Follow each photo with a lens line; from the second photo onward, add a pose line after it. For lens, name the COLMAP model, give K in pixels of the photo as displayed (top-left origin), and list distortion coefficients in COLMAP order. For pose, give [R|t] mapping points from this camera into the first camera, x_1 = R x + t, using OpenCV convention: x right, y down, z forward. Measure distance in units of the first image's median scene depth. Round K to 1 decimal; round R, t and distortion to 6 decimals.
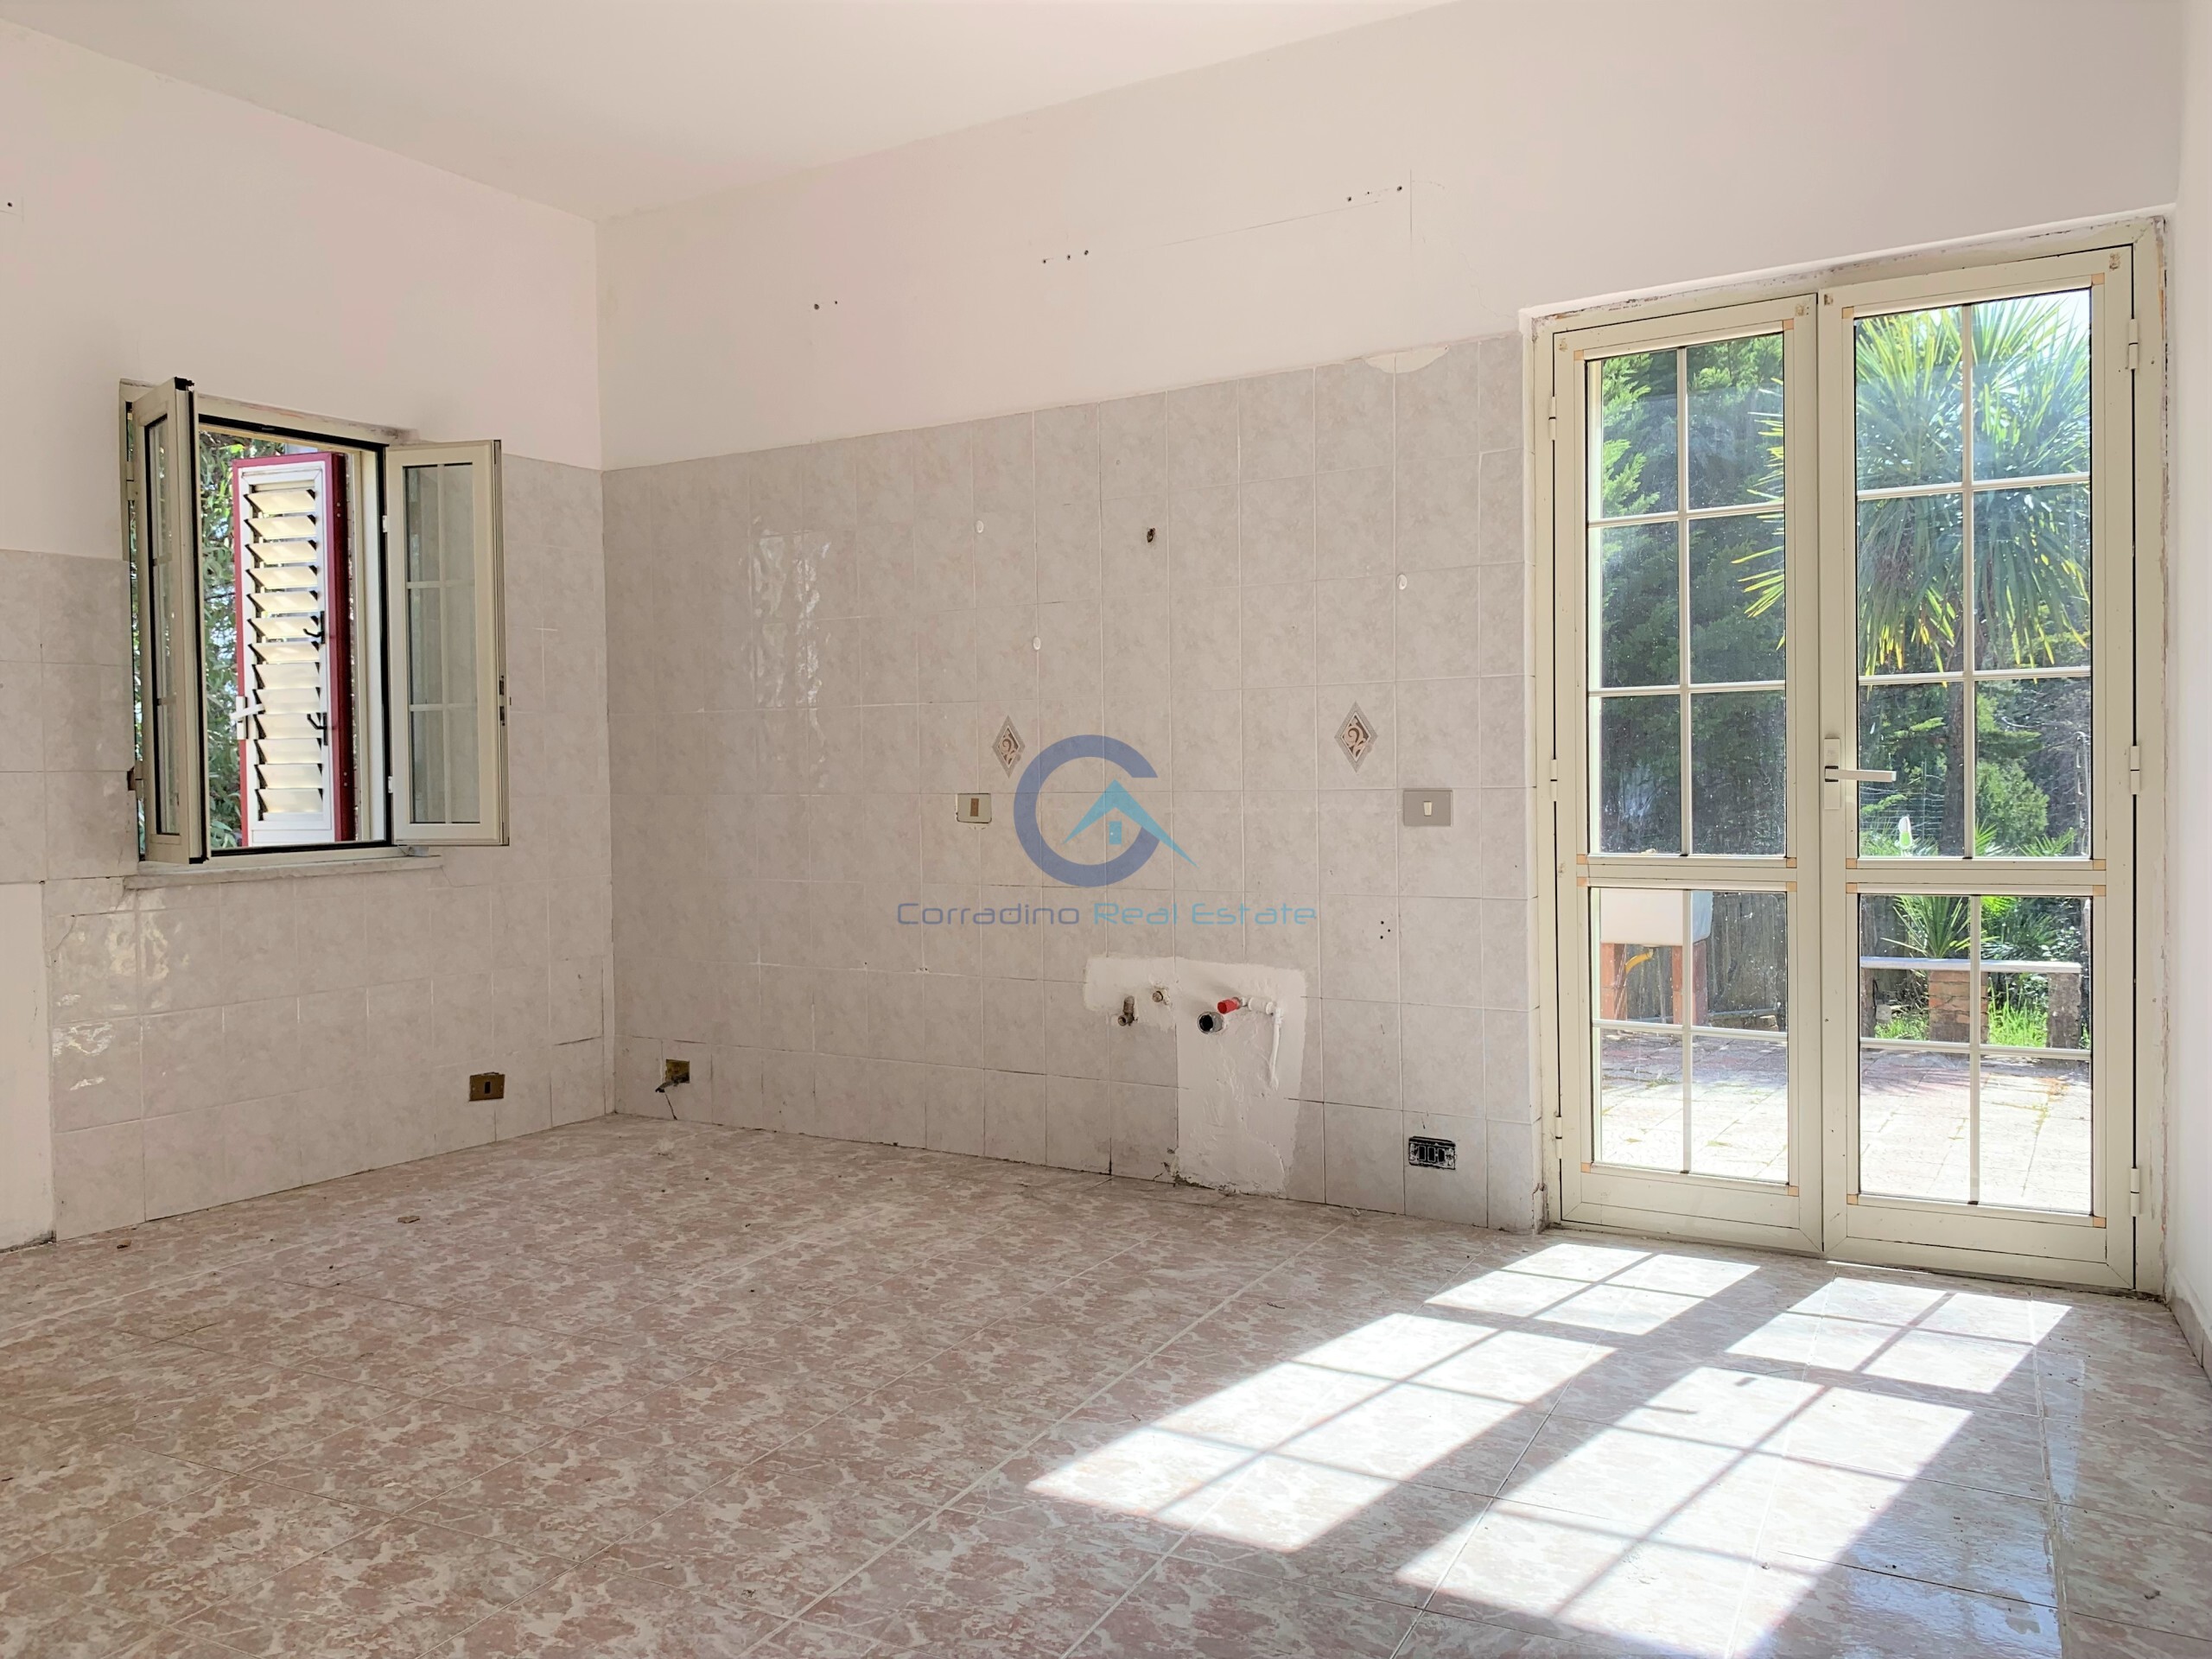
lens RADIAL K [[1665.5, 0, 1106.0], [0, 1665.5, 829.5], [0, 0, 1]] dist [-0.009331, -0.005743]
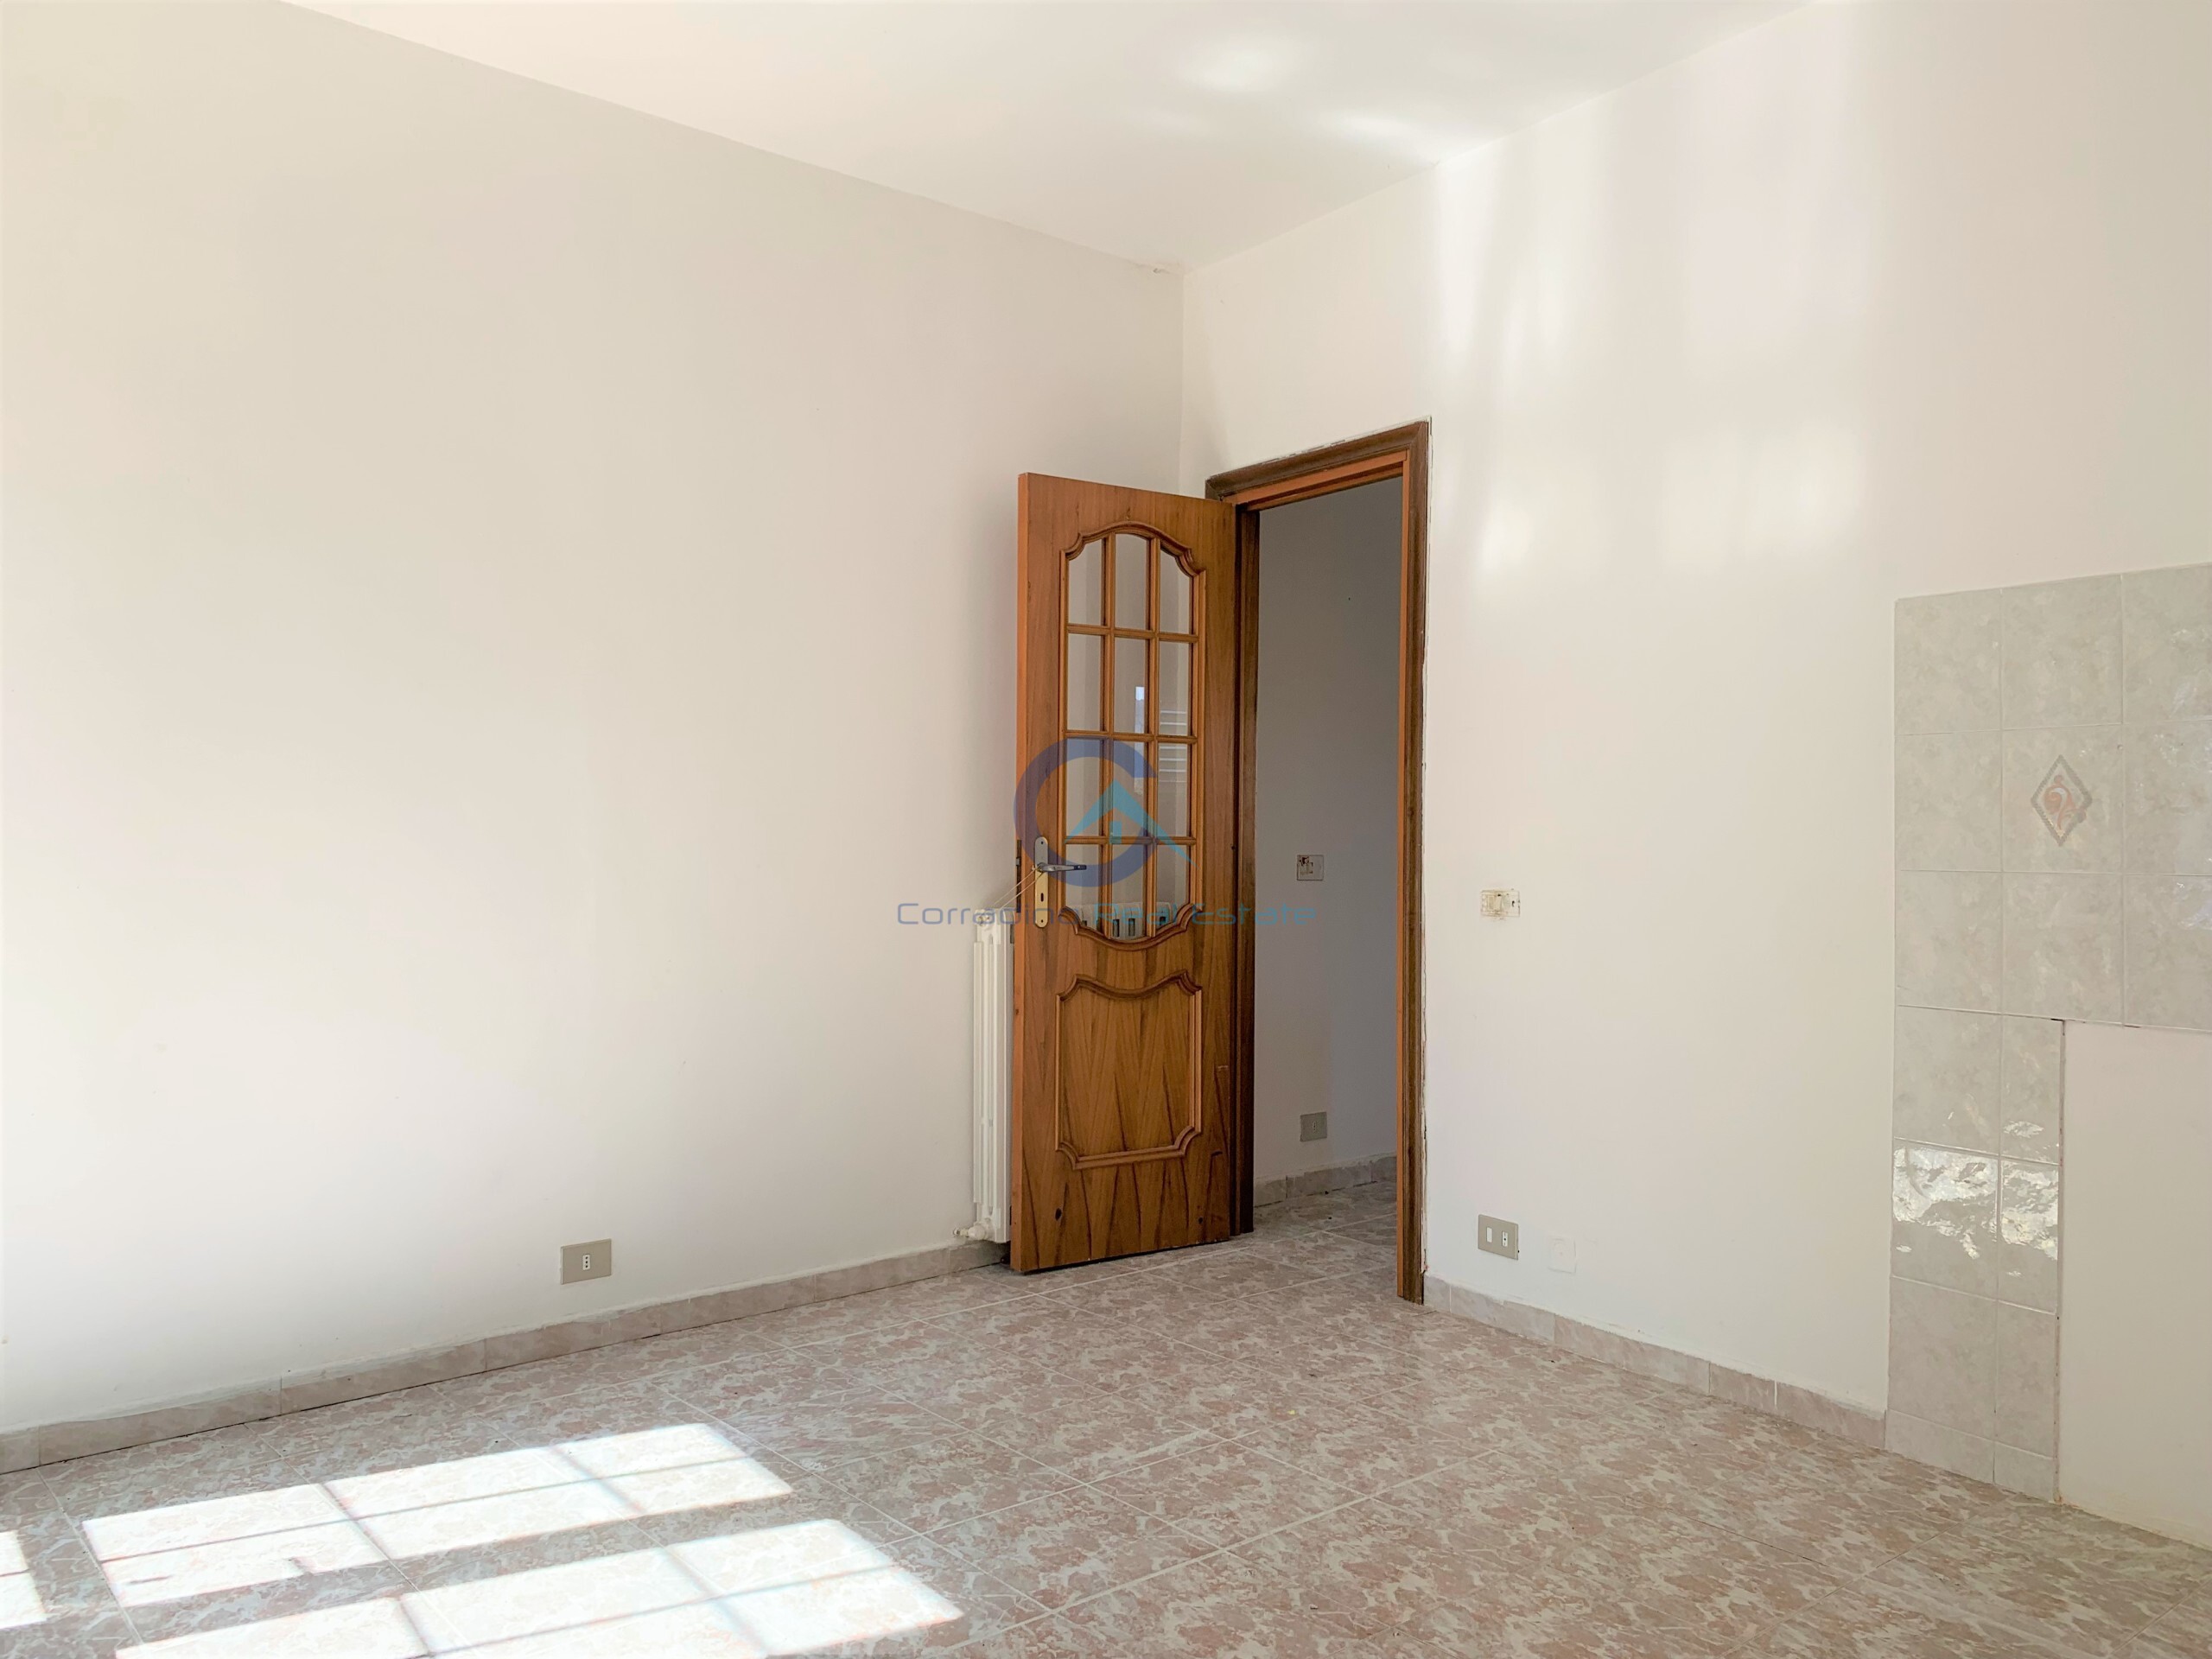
lens RADIAL K [[1665.5, 0, 1106.0], [0, 1665.5, 829.5], [0, 0, 1]] dist [-0.009331, -0.005743]
pose [[-0.918170, 0.014733, 0.395912, -0.564698], [0.023145, 0.999596, 0.016479, -0.097494], [-0.395509, 0.024294, -0.918141, 1.996276]]
